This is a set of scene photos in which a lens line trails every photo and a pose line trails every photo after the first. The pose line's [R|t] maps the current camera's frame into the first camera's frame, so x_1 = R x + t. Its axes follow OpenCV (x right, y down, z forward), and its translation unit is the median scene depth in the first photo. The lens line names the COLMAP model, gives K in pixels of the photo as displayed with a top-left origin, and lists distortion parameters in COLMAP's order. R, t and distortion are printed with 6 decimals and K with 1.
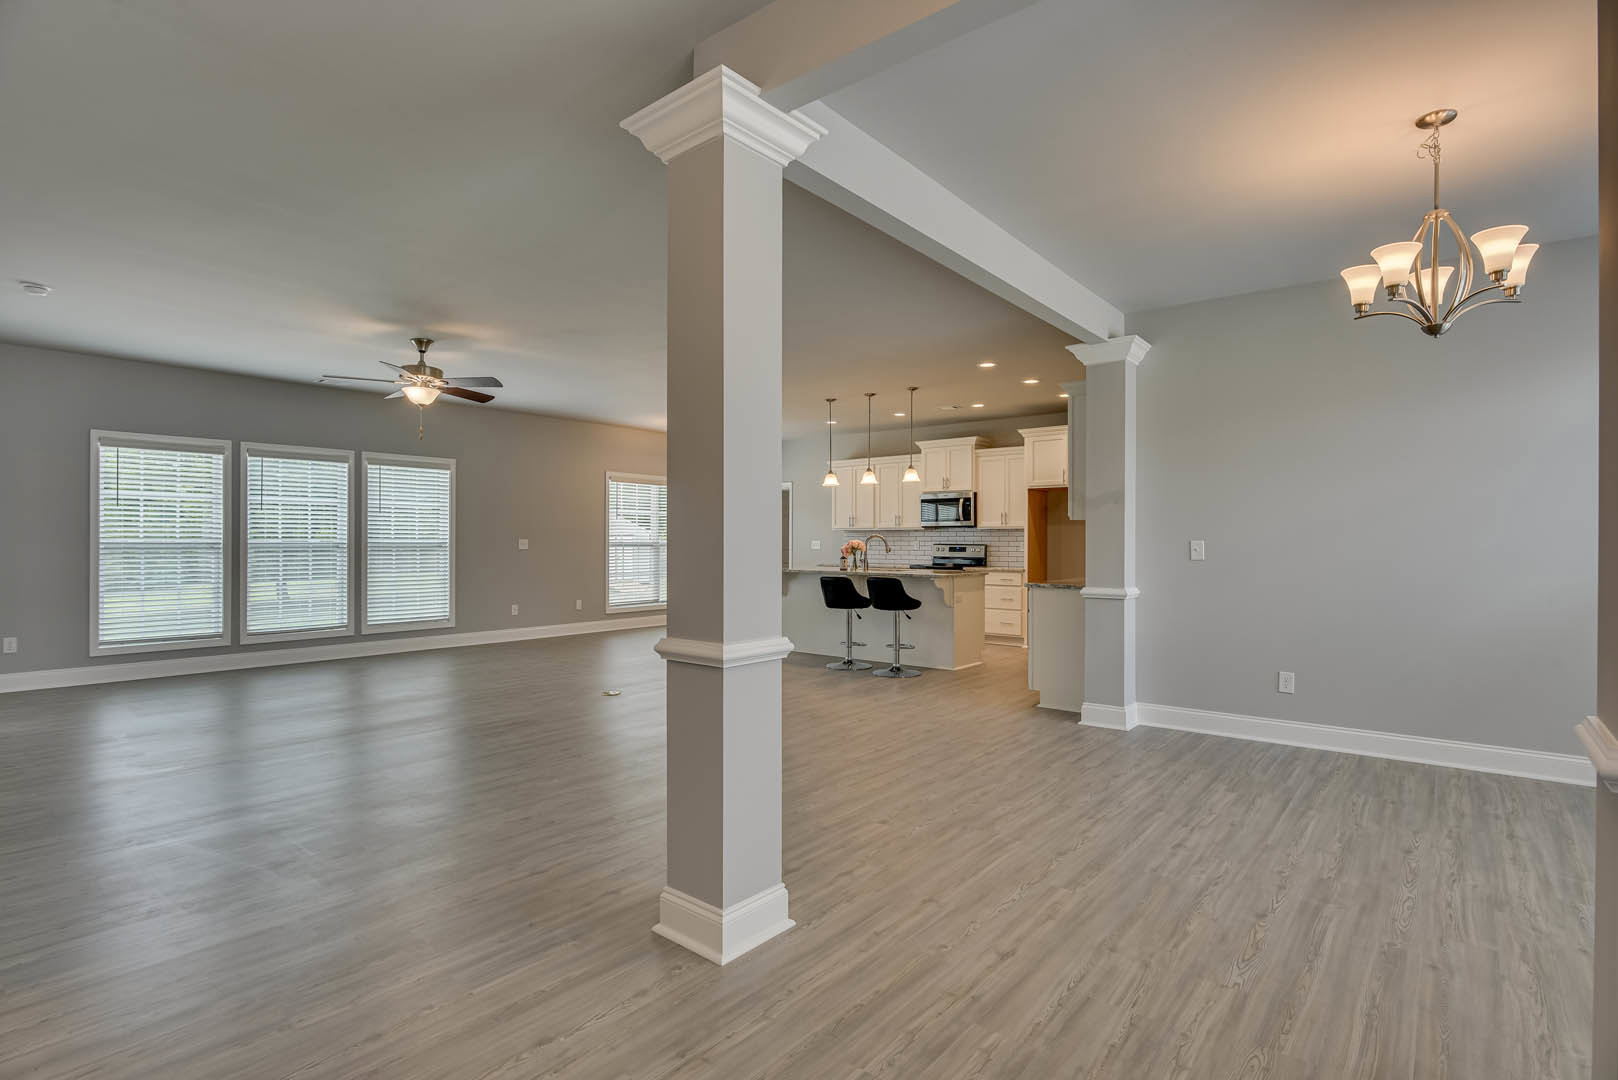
lens RADIAL K [[796.6, 0, 834.3], [0, 796.6, 540.2], [0, 0, 1]] dist [-0.020043, 0.001037]
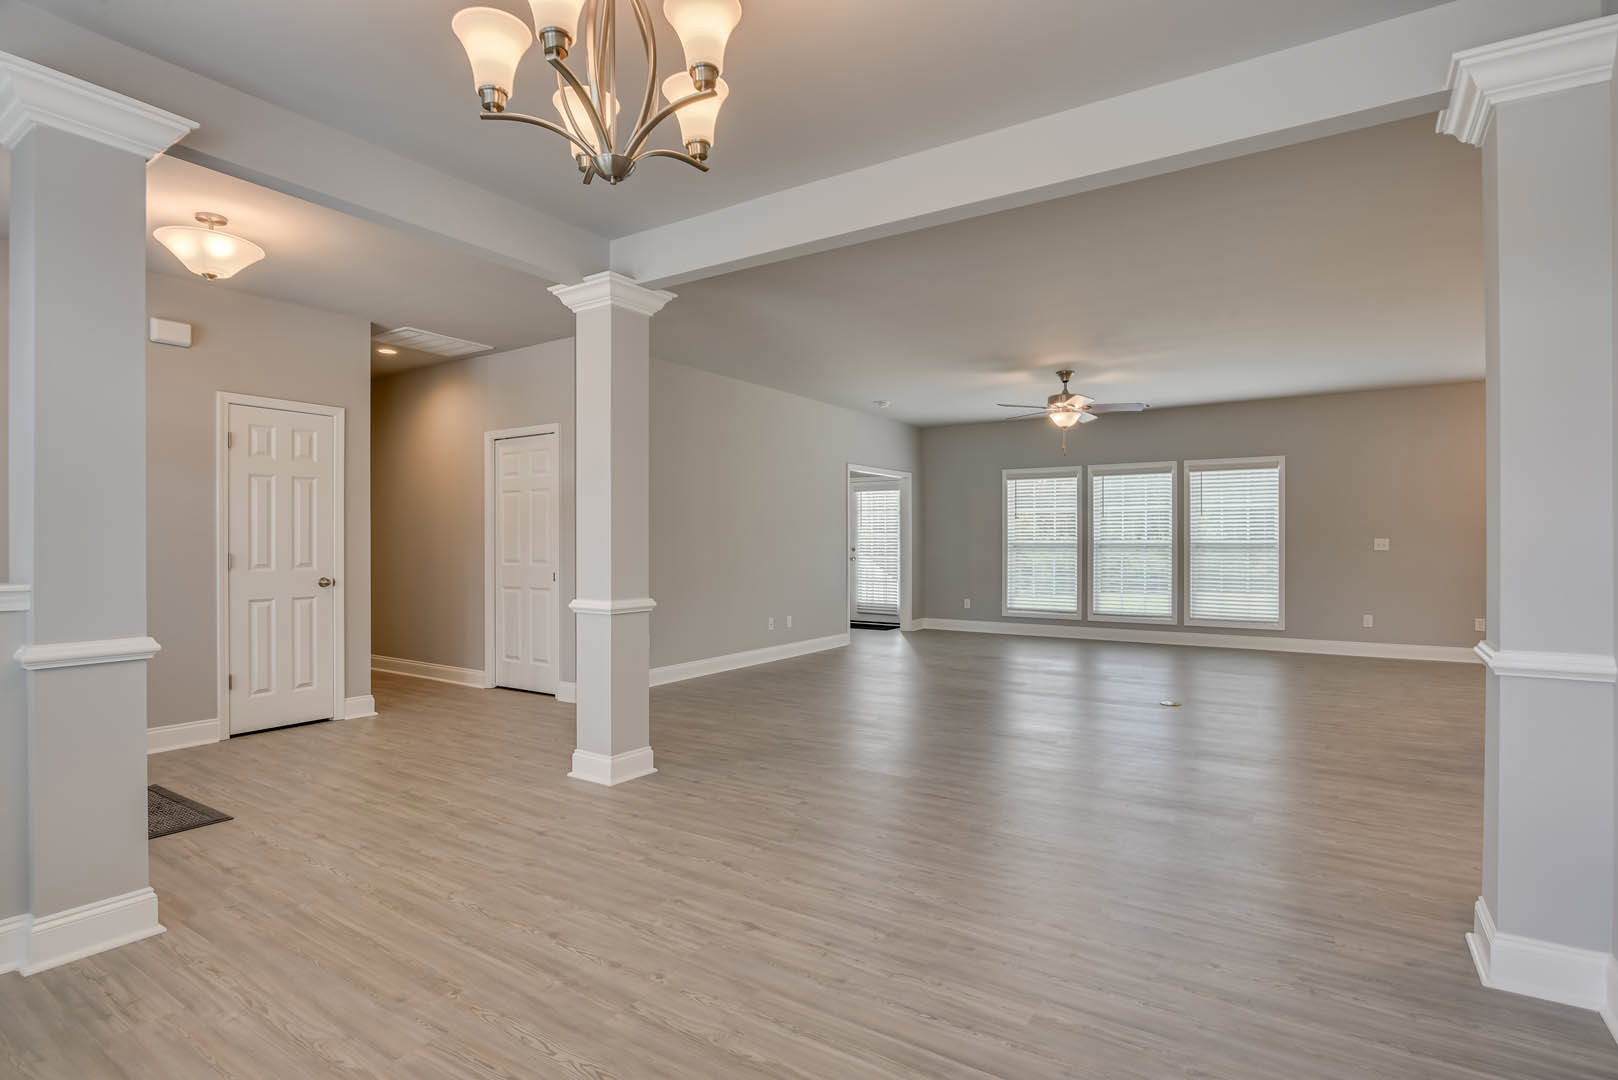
lens RADIAL K [[796.6, 0, 808.0], [0, 796.6, 543.8], [0, 0, 1]] dist [-0.020043, 0.001037]
pose [[0.093379, -0.000551, -0.995630, 0.506148], [0.003516, 0.999994, -0.000224, 0.002890], [0.995624, -0.003480, 0.093381, 0.406816]]
